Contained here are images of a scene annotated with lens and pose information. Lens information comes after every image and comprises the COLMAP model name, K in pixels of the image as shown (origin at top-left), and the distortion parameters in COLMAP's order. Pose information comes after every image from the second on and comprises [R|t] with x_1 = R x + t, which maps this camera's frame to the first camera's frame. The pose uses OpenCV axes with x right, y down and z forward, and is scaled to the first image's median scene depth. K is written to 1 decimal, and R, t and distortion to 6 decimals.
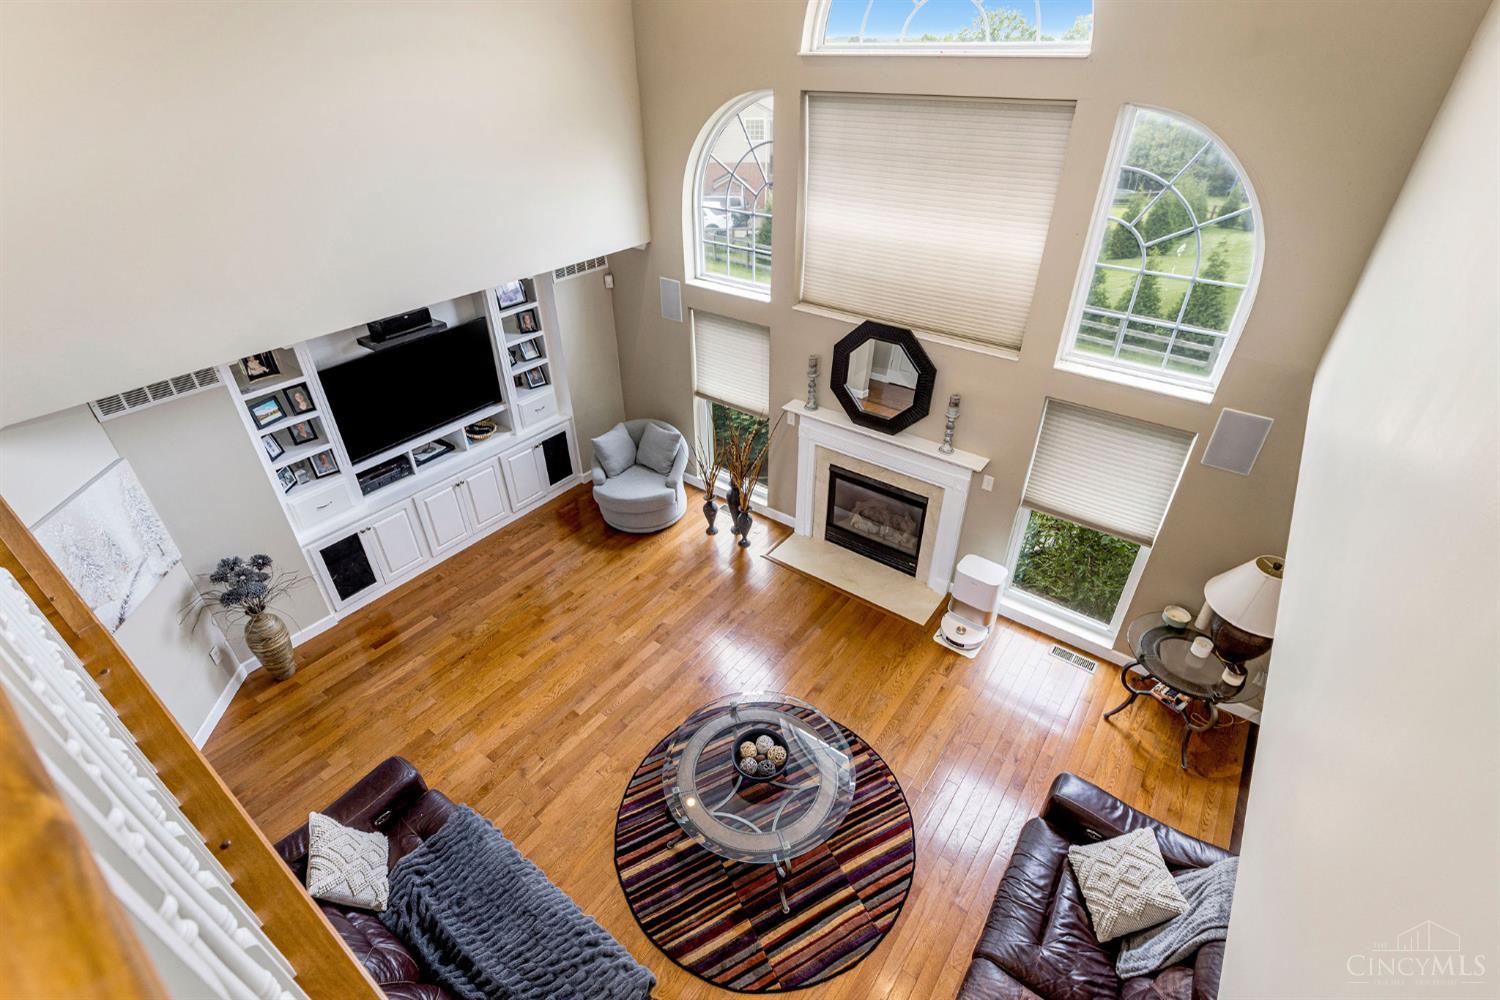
lens RADIAL K [[659.8, 0, 751.0], [0, 659.8, 500.1], [0, 0, 1]] dist [-0.003822, -0.000036]
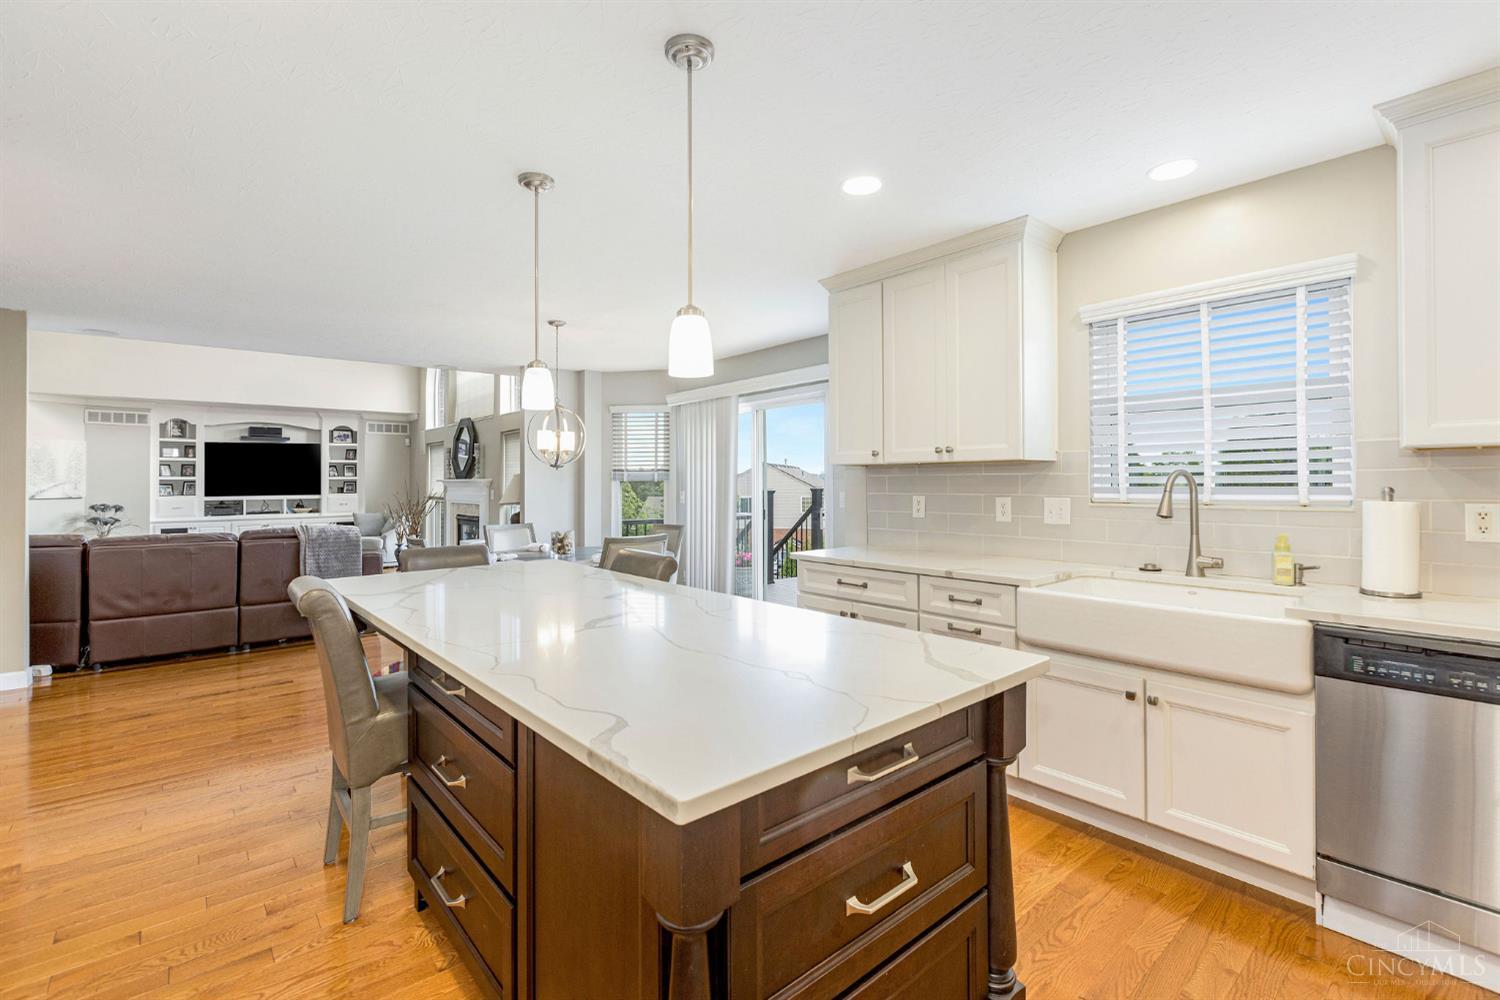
lens RADIAL K [[659.8, 0, 753.3], [0, 659.8, 484.7], [0, 0, 1]] dist [-0.003822, -0.000036]
pose [[0.977154, -0.001629, -0.212528, 1.347231], [-0.116743, 0.831495, -0.543127, 0.776936], [0.177601, 0.555529, 0.812308, -0.261397]]
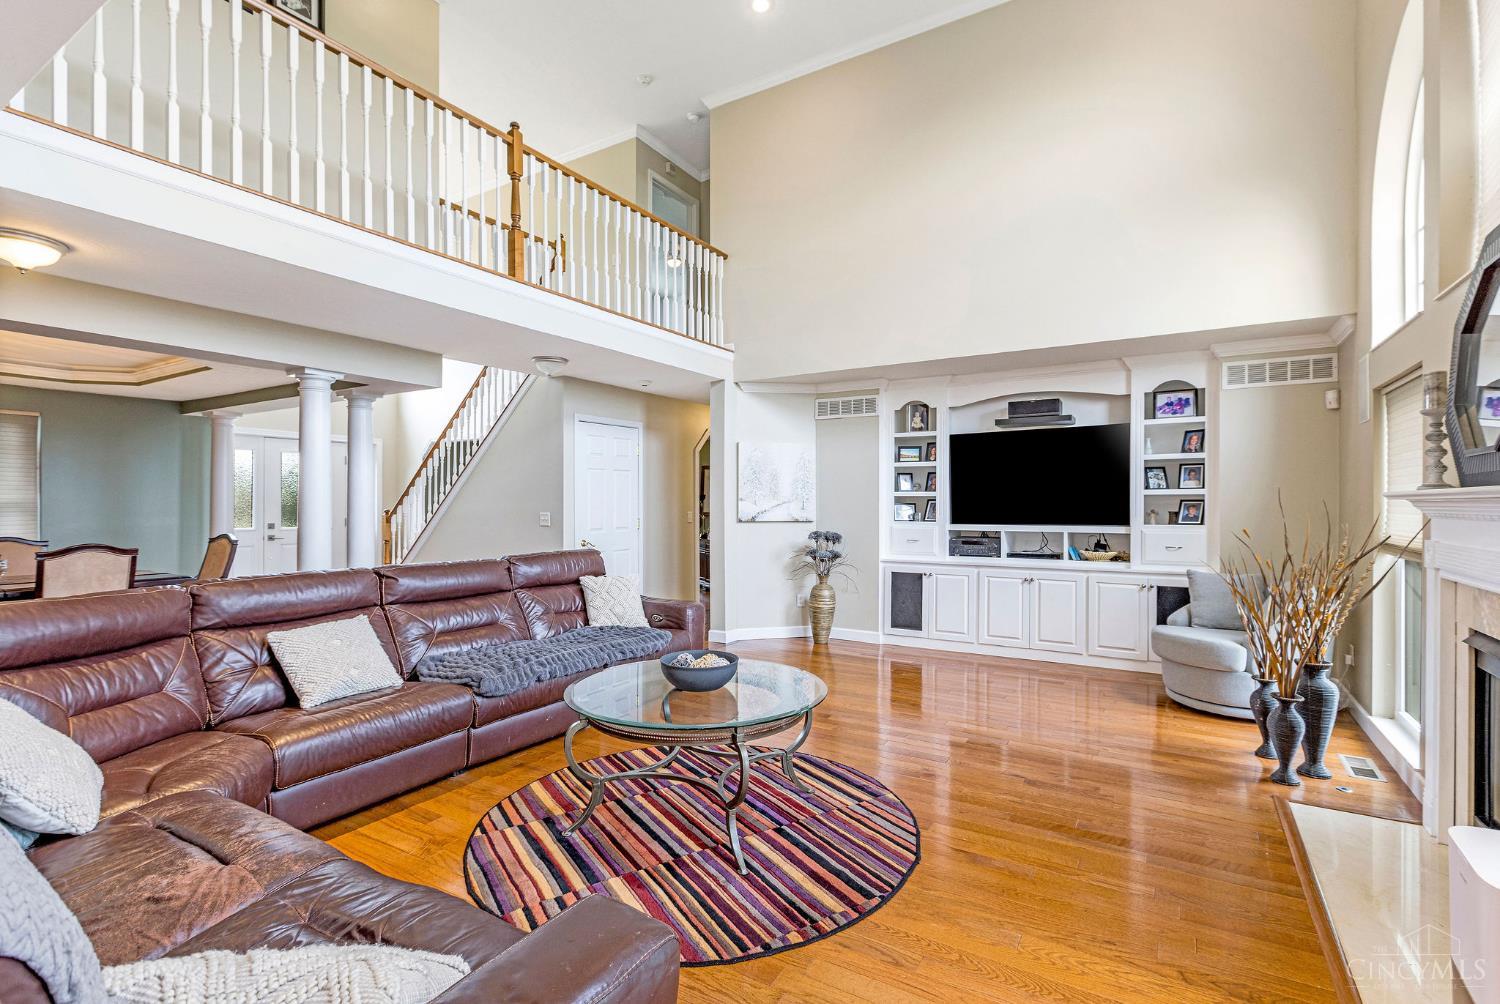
lens RADIAL K [[696.8, 0, 769.0], [0, 696.8, 506.2], [0, 0, 1]] dist [0.000171, -0.000277]
pose [[0.105259, 0.006070, -0.994426, 0.579593], [-0.556685, 0.828976, -0.053865, 0.169865], [0.824028, 0.559252, 0.090637, 0.637337]]
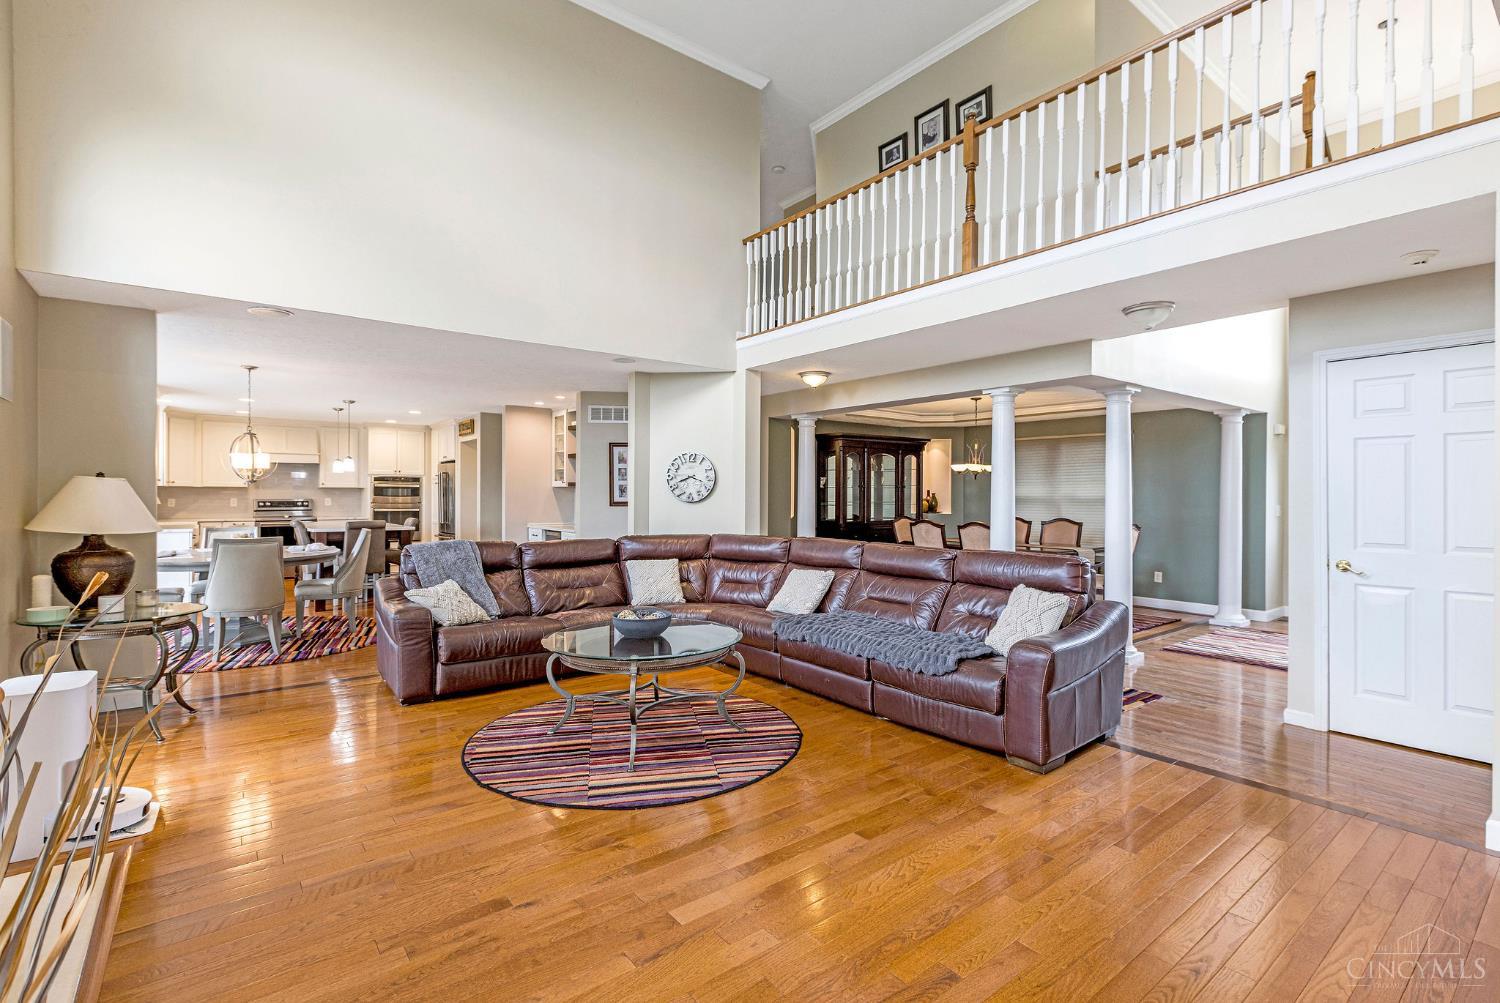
lens RADIAL K [[659.8, 0, 754.1], [0, 659.8, 517.1], [0, 0, 1]] dist [-0.003822, -0.000036]
pose [[-0.965036, -0.006518, 0.262036, -0.290534], [0.145934, 0.817060, 0.557778, -0.186051], [-0.217735, 0.576516, -0.787541, 1.180158]]
